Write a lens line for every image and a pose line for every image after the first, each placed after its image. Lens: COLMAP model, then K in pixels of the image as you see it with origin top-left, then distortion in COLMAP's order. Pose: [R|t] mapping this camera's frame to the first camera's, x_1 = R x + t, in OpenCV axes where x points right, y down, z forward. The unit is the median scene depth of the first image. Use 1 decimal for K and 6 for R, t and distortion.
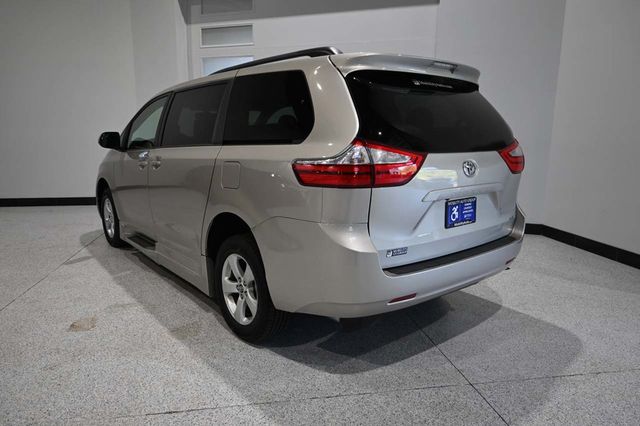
lens RADIAL K [[434.7, 0, 317.5], [0, 434.7, 210.1], [0, 0, 1]] dist [-0.001598, 0.001986]
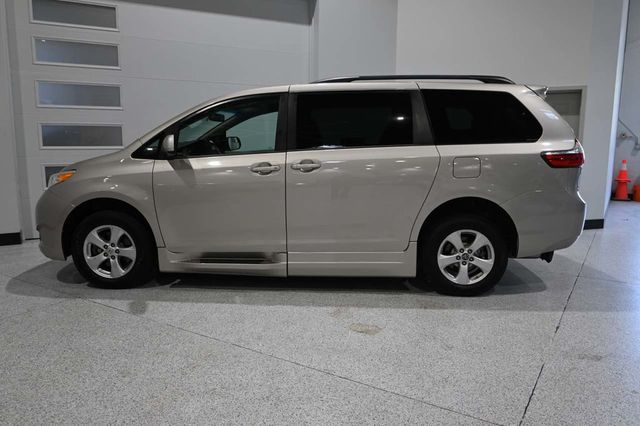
lens RADIAL K [[475.5, 0, 314.0], [0, 475.5, 219.8], [0, 0, 1]] dist [-0.011858, -0.011823]
pose [[0.686334, -0.122701, 0.716861, -1.490507], [0.130843, 0.990415, 0.044252, -0.048575], [-0.715420, 0.063424, 0.695810, 0.347778]]
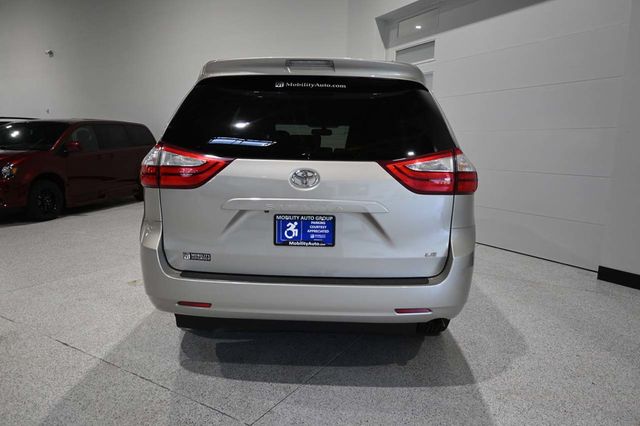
lens RADIAL K [[434.7, 0, 325.1], [0, 434.7, 211.2], [0, 0, 1]] dist [-0.001598, 0.001986]
pose [[0.760038, 0.097002, -0.642598, 0.832112], [-0.129357, 0.991593, -0.003315, -0.032512], [0.636874, 0.085644, 0.766196, 0.337673]]
